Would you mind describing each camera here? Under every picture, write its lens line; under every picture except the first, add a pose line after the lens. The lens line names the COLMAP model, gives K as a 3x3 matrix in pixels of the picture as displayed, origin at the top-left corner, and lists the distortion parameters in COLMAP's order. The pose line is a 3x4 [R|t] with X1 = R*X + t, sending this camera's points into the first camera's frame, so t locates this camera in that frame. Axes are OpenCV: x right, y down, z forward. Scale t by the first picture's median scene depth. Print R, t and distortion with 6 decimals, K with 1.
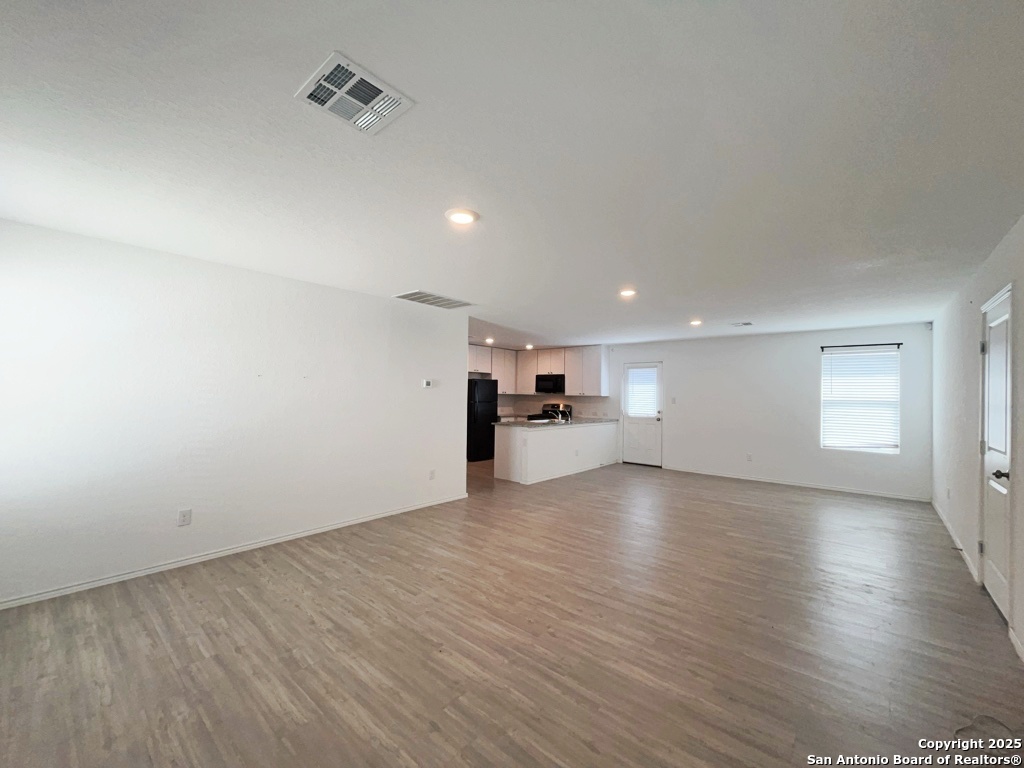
lens RADIAL K [[413.1, 0, 515.4], [0, 413.1, 384.4], [0, 0, 1]] dist [-0.004139, -0.000384]
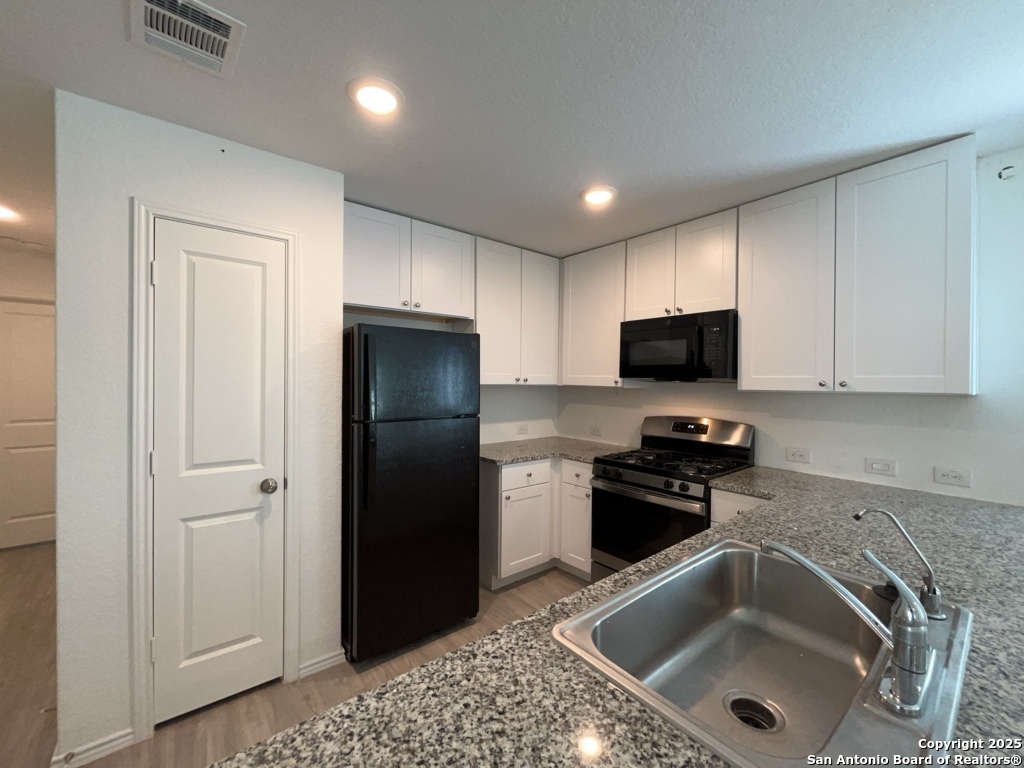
lens RADIAL K [[413.1, 0, 510.3], [0, 413.1, 388.1], [0, 0, 1]] dist [-0.004139, -0.000384]
pose [[0.984944, -0.004893, -0.172806, 0.032914], [0.011953, 0.999135, 0.039838, 0.018948], [0.172462, -0.041304, 0.984150, 1.024588]]
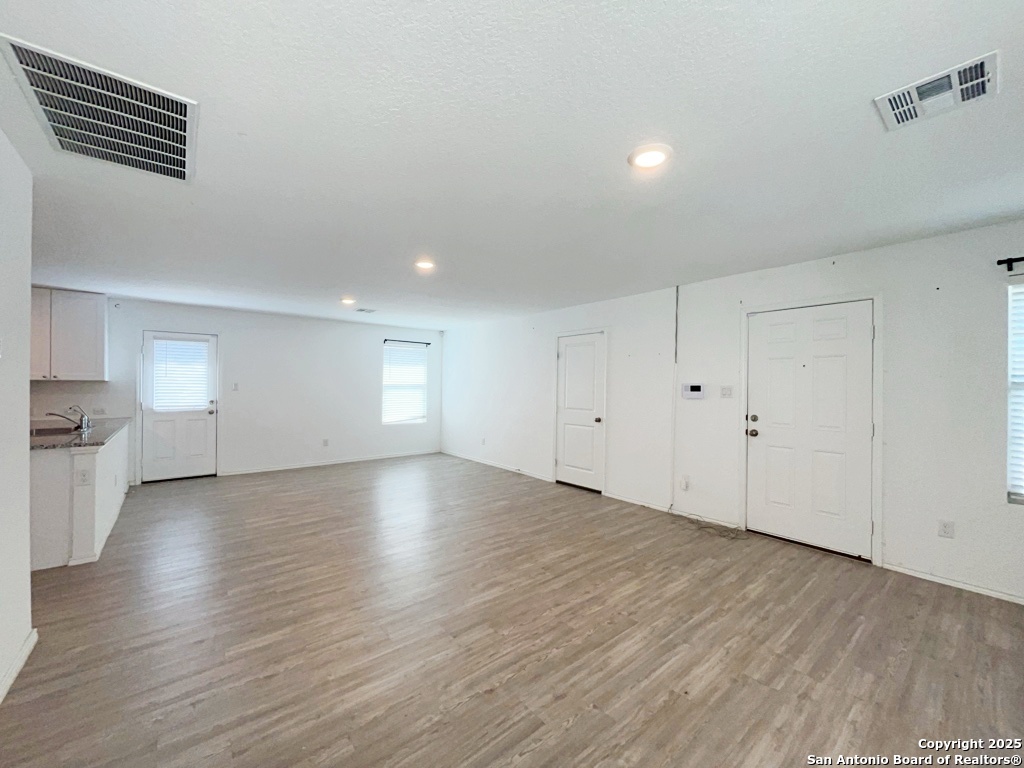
lens RADIAL K [[413.1, 0, 514.2], [0, 413.1, 385.8], [0, 0, 1]] dist [-0.004139, -0.000384]
pose [[0.170938, -0.014028, 0.985182, -0.365359], [-0.029441, 0.999379, 0.019338, 0.008809], [-0.984842, -0.032310, 0.170419, 0.425595]]
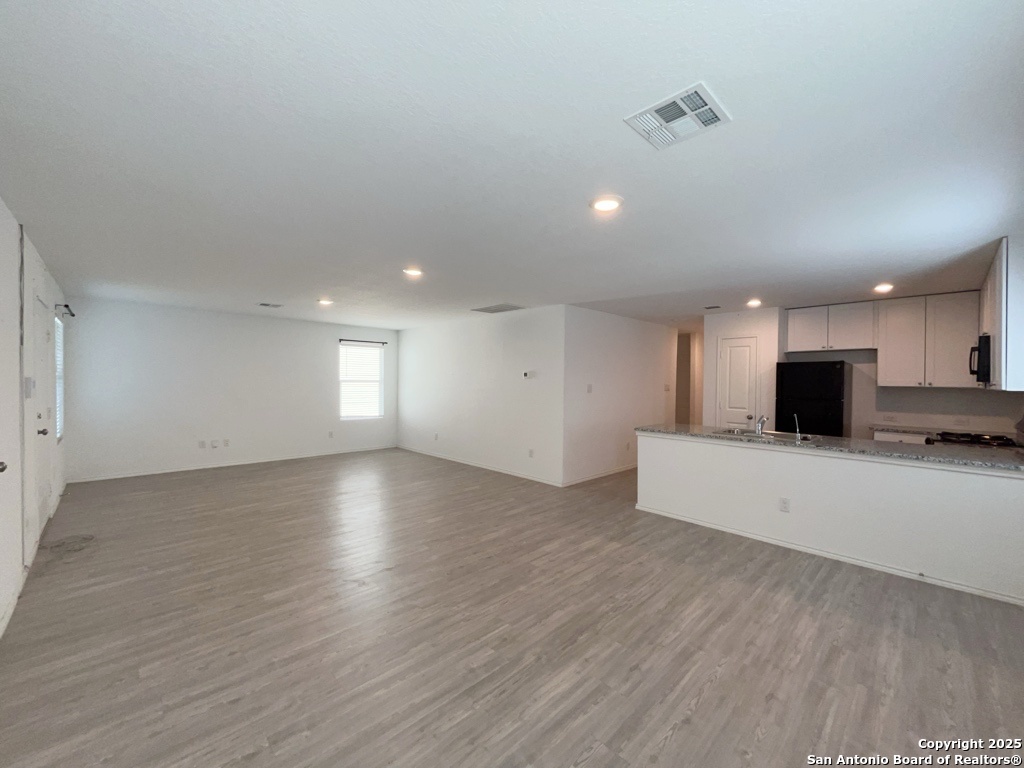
lens RADIAL K [[413.1, 0, 512.2], [0, 413.1, 382.2], [0, 0, 1]] dist [-0.004139, -0.000384]
pose [[-0.094742, -0.013574, -0.995409, 0.764279], [0.010900, 0.999833, -0.014672, 0.029124], [0.995442, -0.012240, -0.094578, 0.847568]]
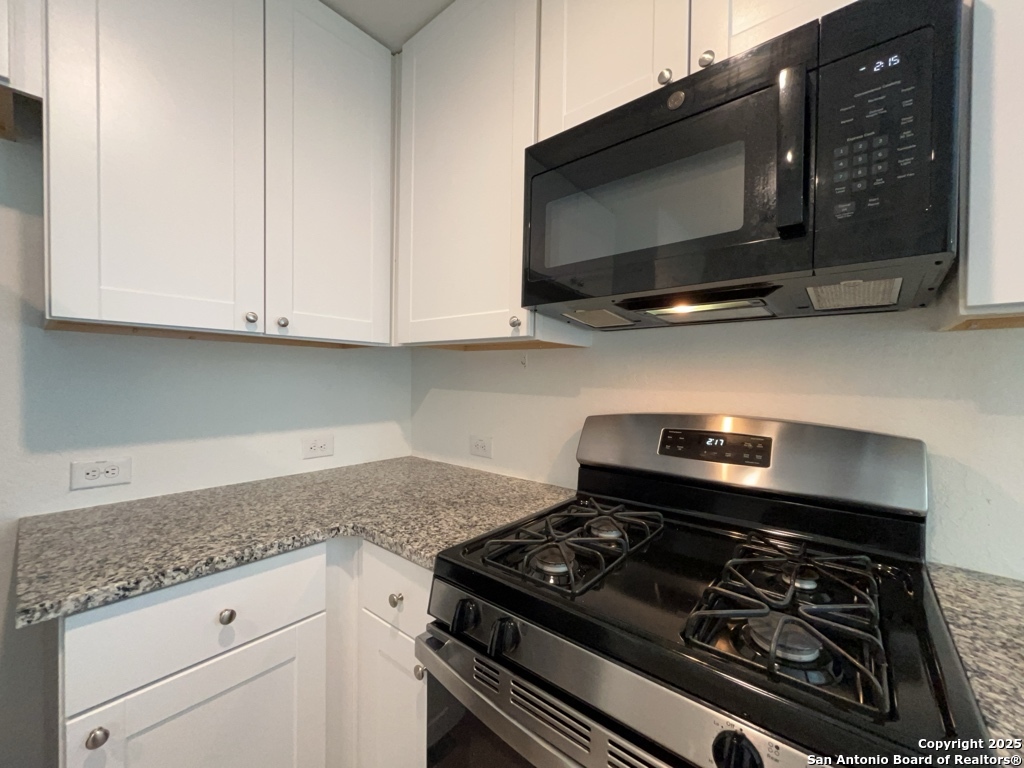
lens RADIAL K [[413.1, 0, 509.2], [0, 413.1, 387.5], [0, 0, 1]] dist [-0.004139, -0.000384]
pose [[0.999921, -0.006986, 0.010494, 0.065458], [0.006499, 0.998933, 0.045715, 0.050881], [-0.010802, -0.045643, 0.998899, 1.329260]]
